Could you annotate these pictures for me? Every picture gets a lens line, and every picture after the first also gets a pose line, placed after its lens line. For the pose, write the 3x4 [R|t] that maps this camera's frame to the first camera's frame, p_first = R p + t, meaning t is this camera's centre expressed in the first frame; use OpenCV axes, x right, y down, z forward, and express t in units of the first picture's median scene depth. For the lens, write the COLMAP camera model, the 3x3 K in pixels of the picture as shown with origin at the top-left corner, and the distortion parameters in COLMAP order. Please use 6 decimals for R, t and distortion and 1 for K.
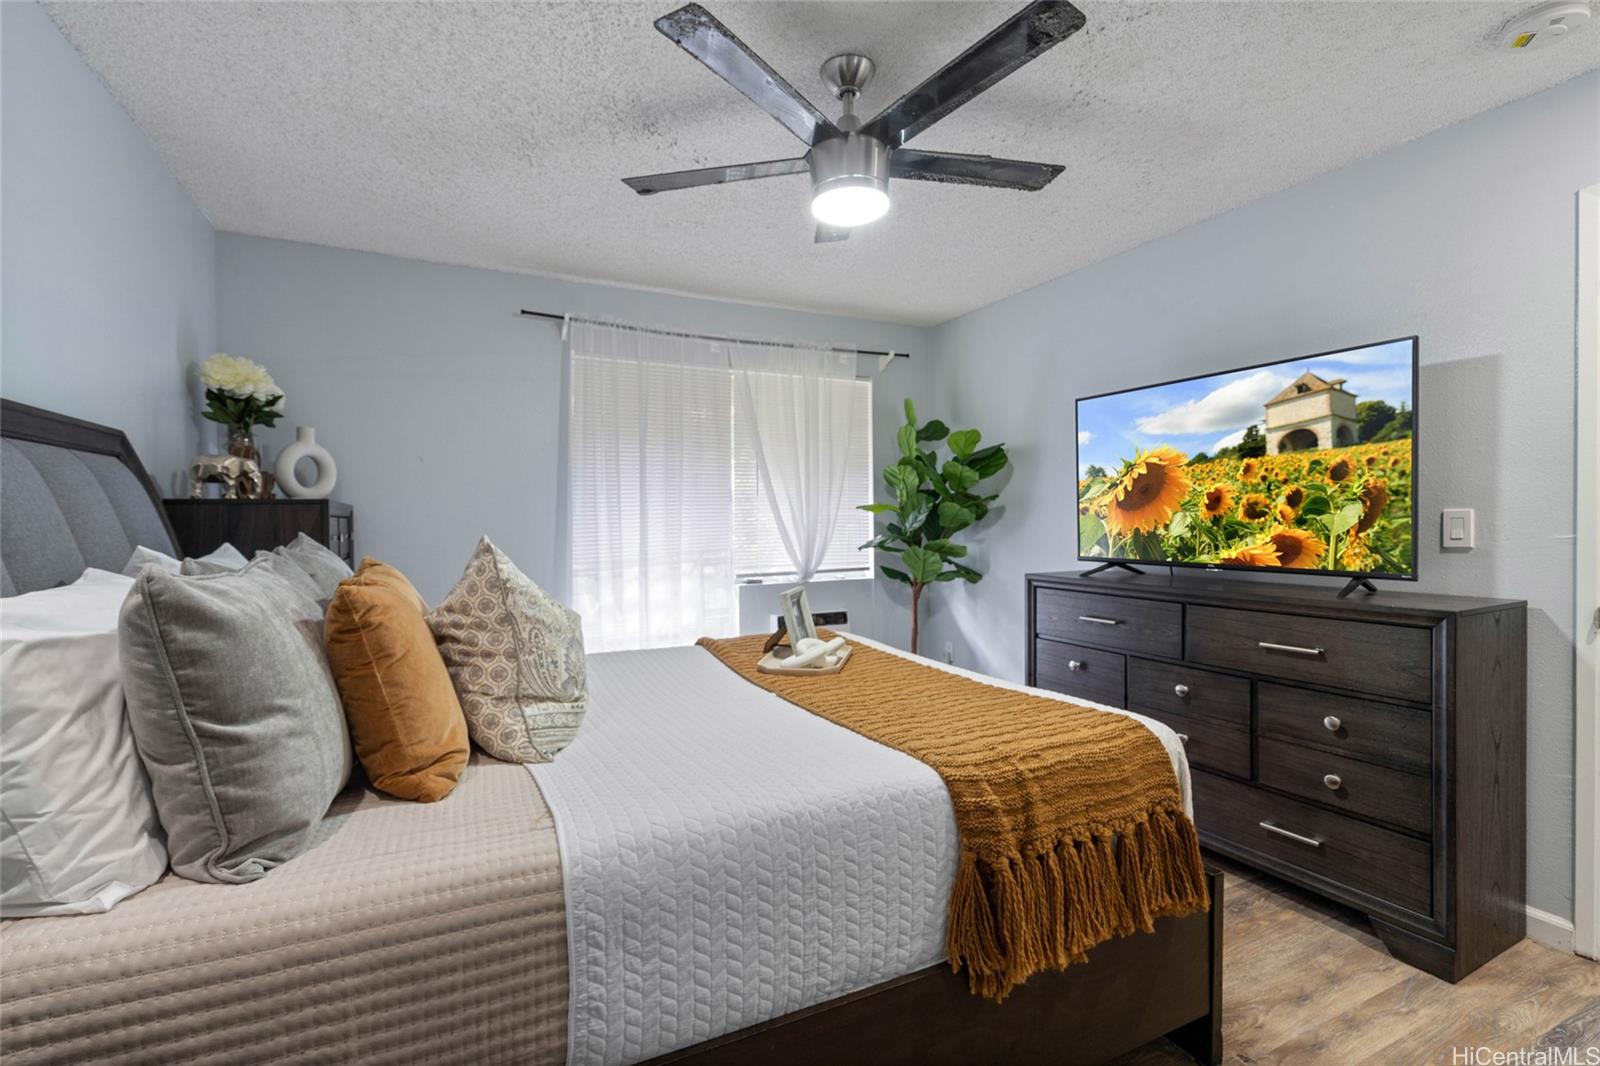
lens RADIAL K [[742.8, 0, 794.0], [0, 742.8, 513.5], [0, 0, 1]] dist [-0.000453, 0.001085]
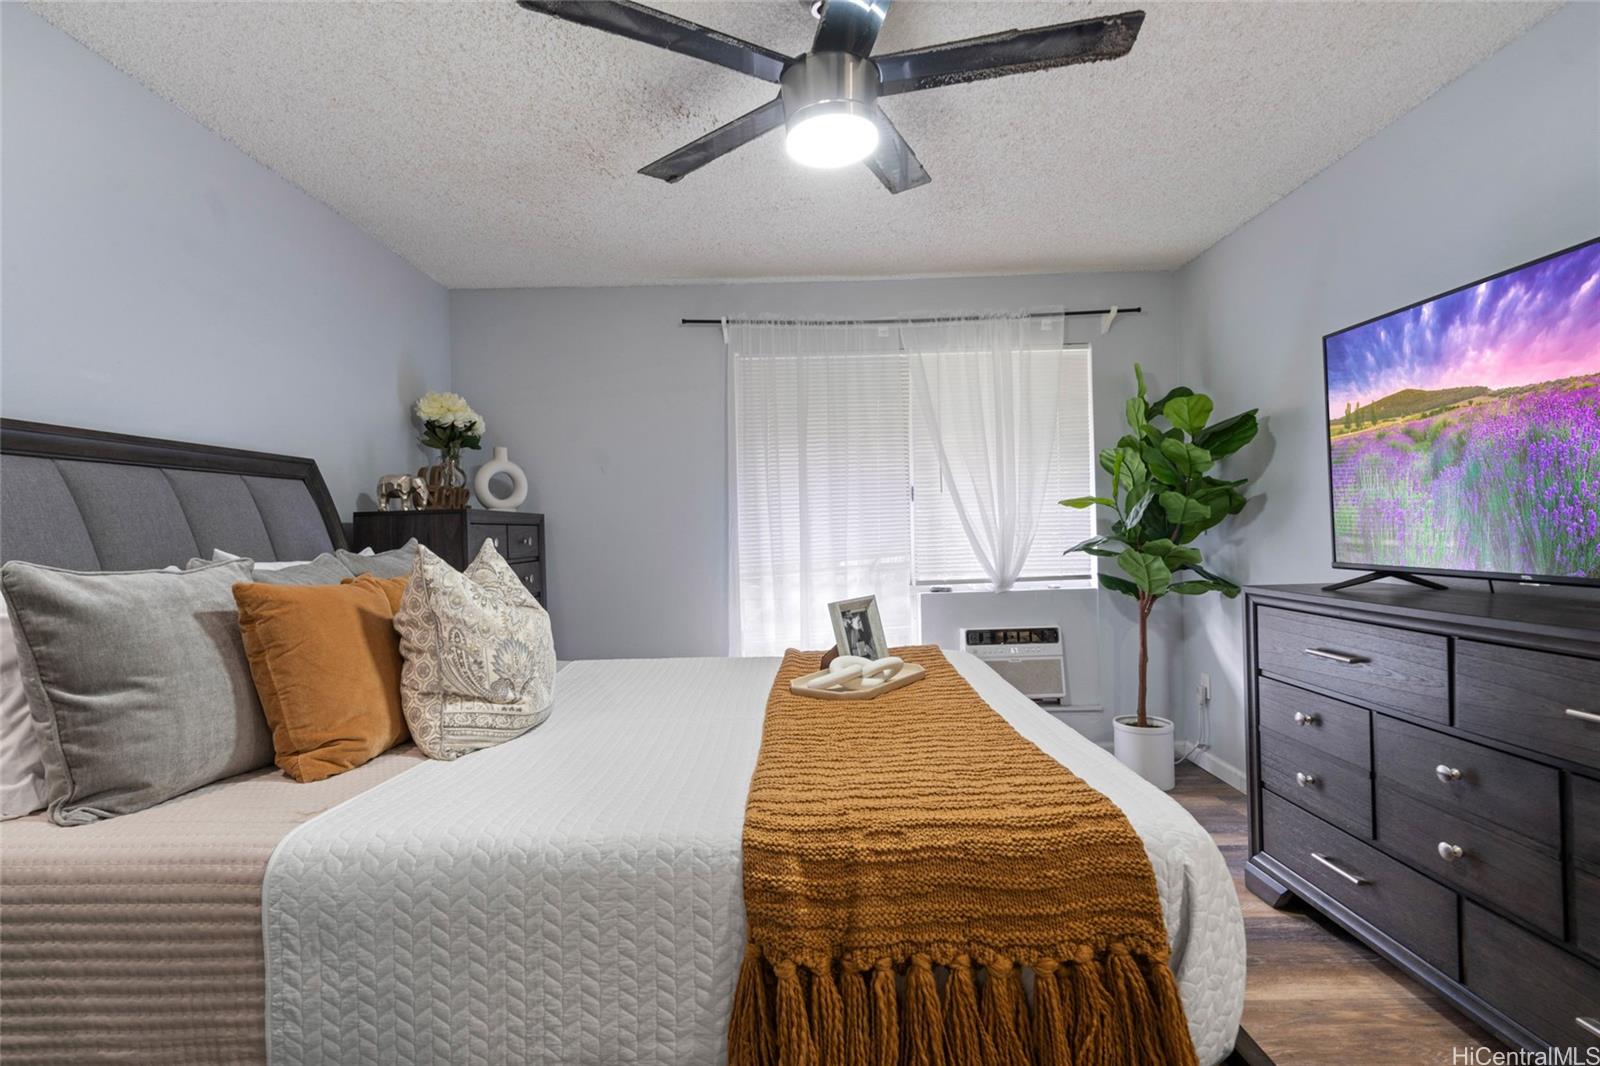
lens RADIAL K [[772.2, 0, 793.1], [0, 772.2, 516.1], [0, 0, 1]] dist [-0.001741, 0.000927]
pose [[0.888317, -0.023057, -0.458652, 0.561543], [0.022126, 0.999728, -0.007405, 0.018550], [0.458698, -0.003570, 0.888585, 0.270720]]
